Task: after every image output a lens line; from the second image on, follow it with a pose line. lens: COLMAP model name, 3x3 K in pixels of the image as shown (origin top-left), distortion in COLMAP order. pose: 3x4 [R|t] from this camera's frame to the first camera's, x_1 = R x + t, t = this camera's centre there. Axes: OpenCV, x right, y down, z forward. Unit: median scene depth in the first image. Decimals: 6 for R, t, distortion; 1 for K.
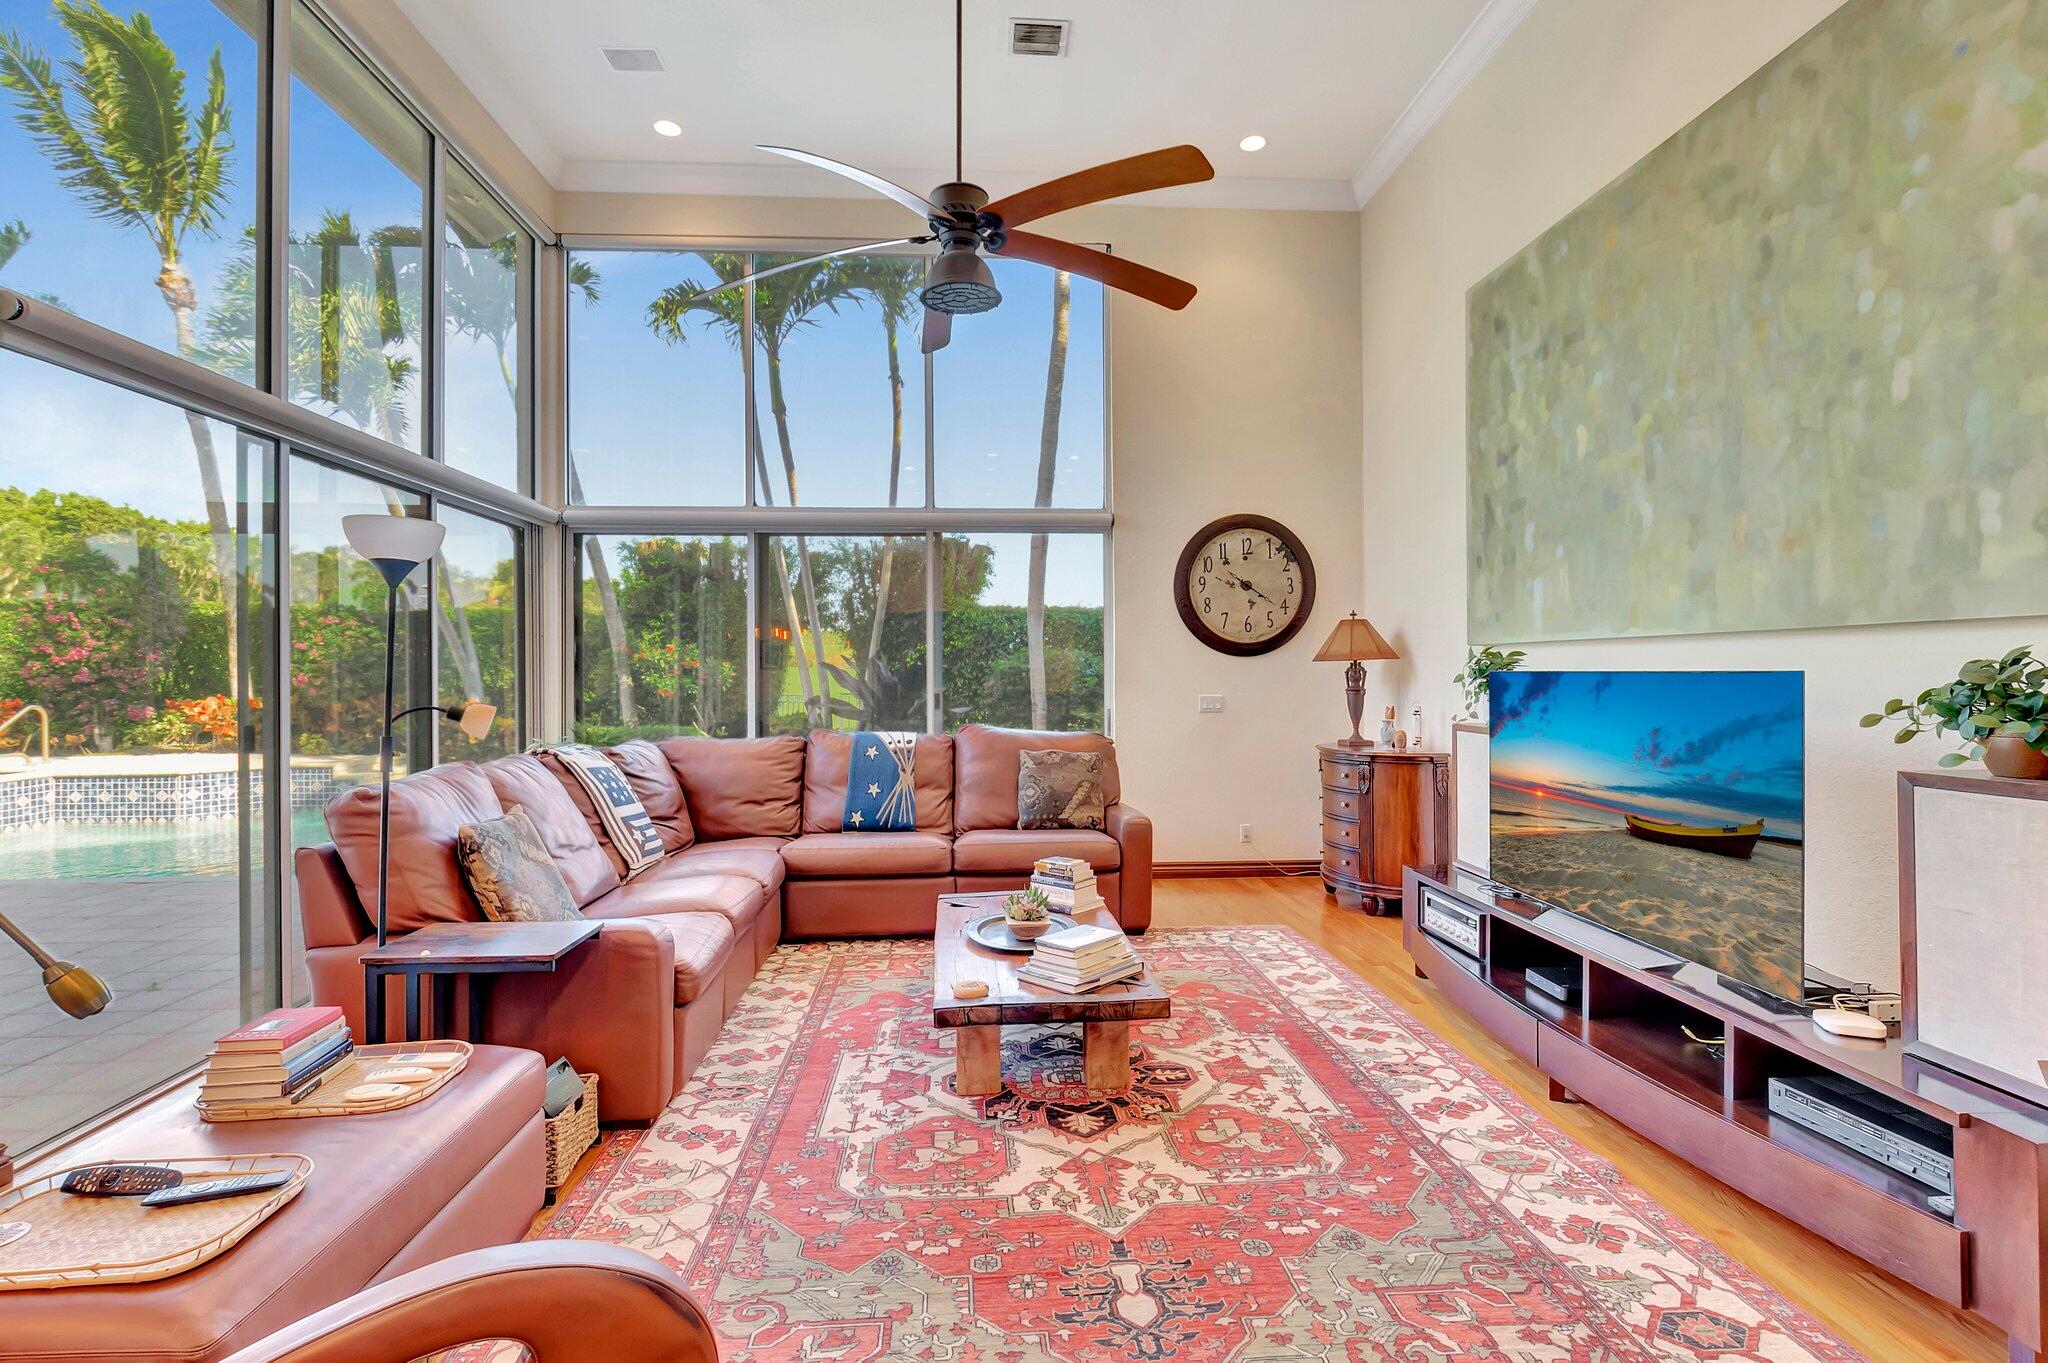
lens RADIAL K [[904.6, 0, 1025.5], [0, 904.6, 669.5], [0, 0, 1]] dist [-0.001431, 0.000061]
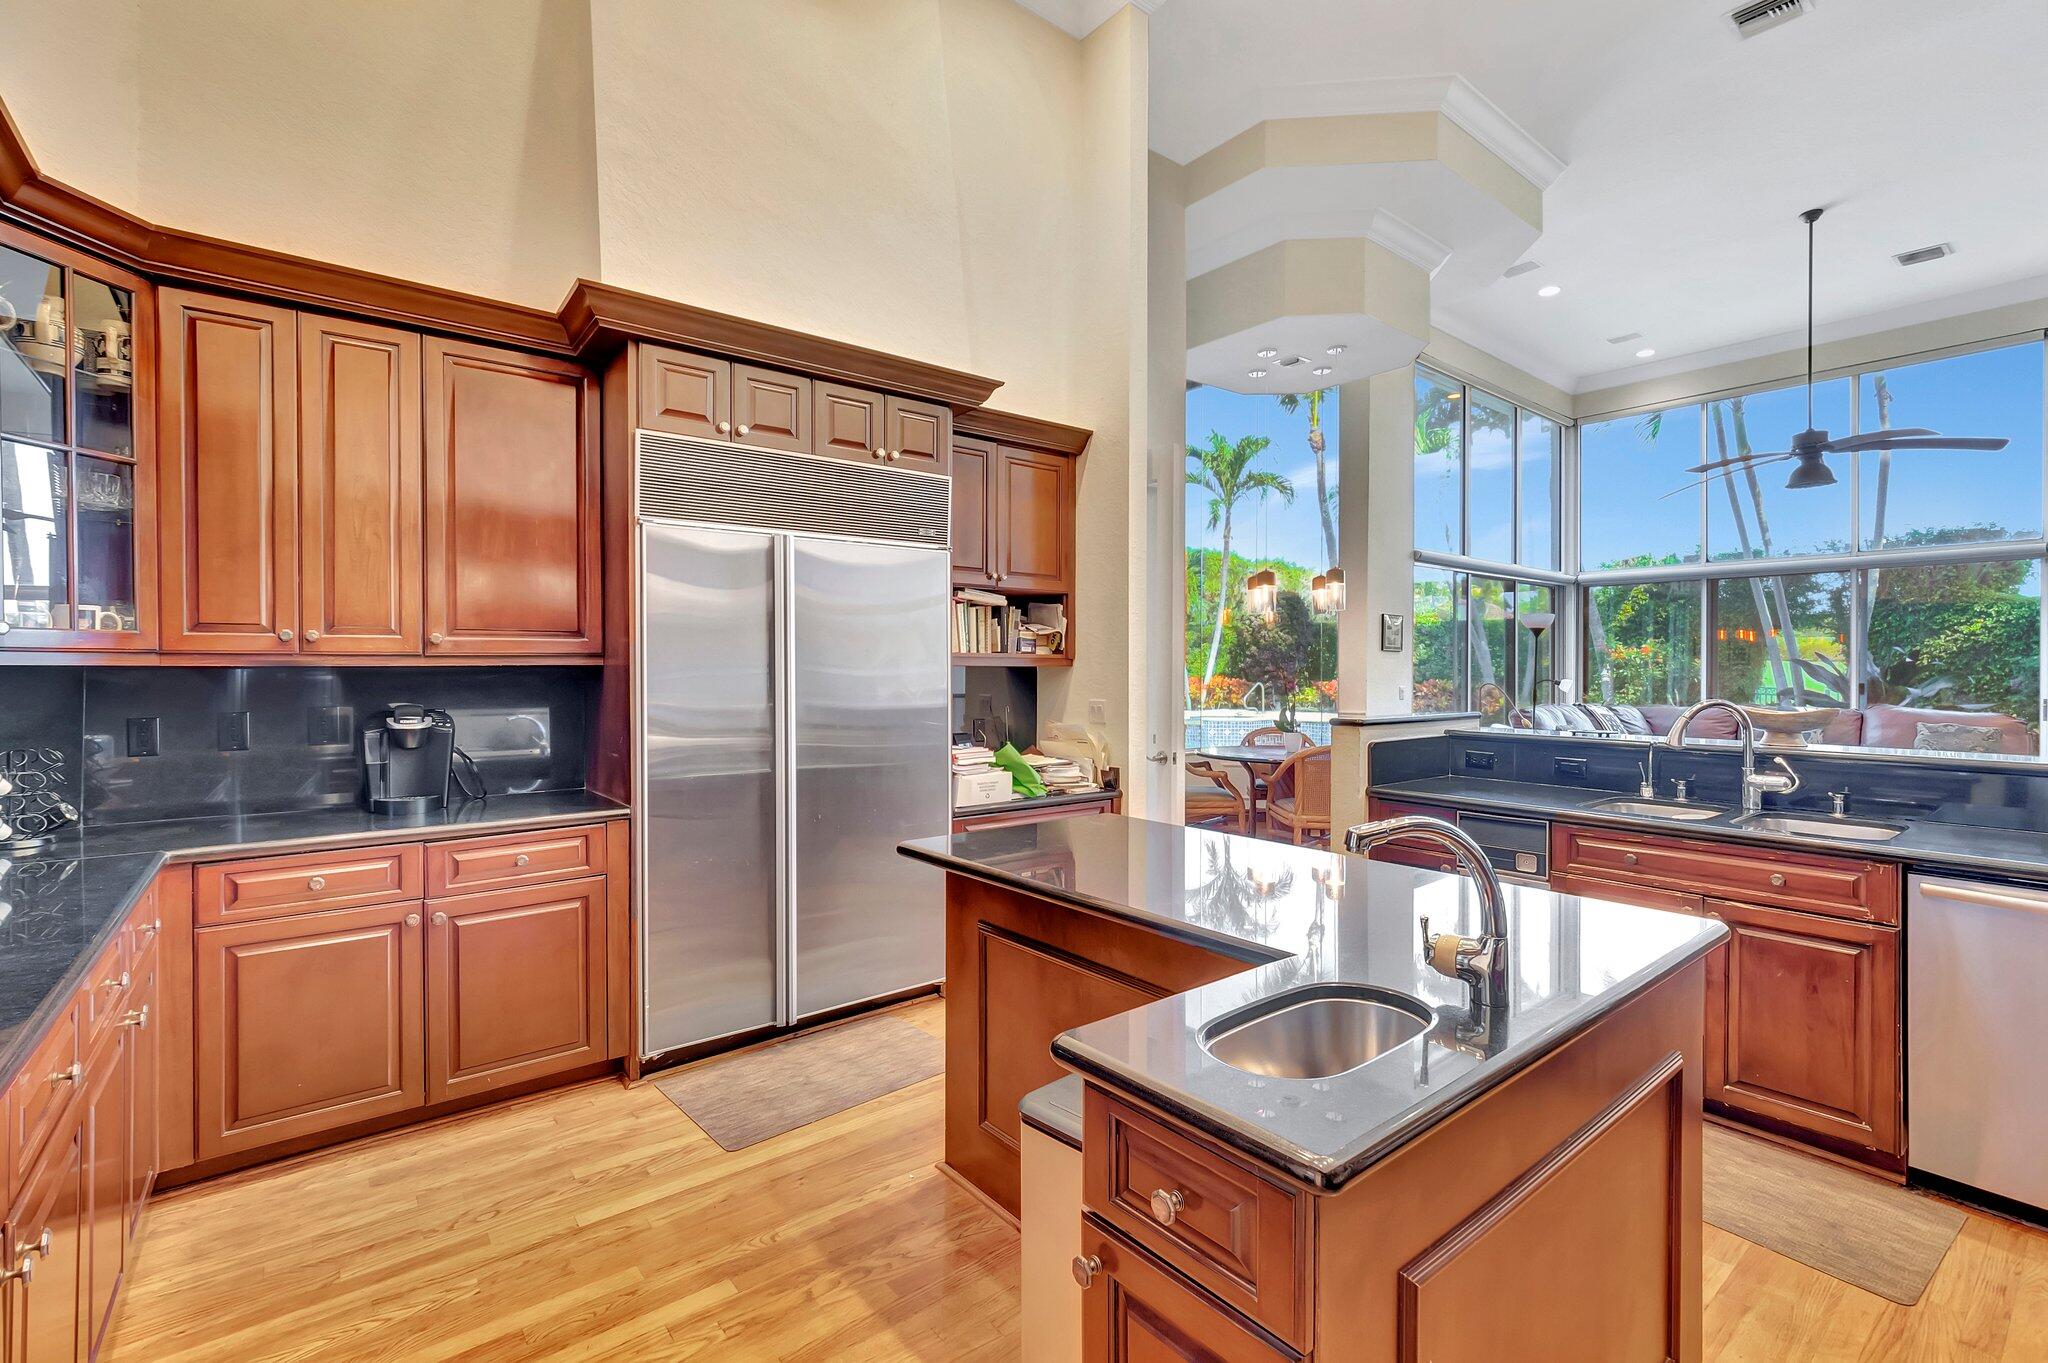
lens RADIAL K [[904.6, 0, 1023.4], [0, 904.6, 668.3], [0, 0, 1]] dist [-0.001431, 0.000061]
pose [[0.560951, 0.004641, -0.827836, 0.170135], [-0.000137, 0.999985, 0.005513, -0.002516], [0.827849, -0.002980, 0.560943, -0.438784]]
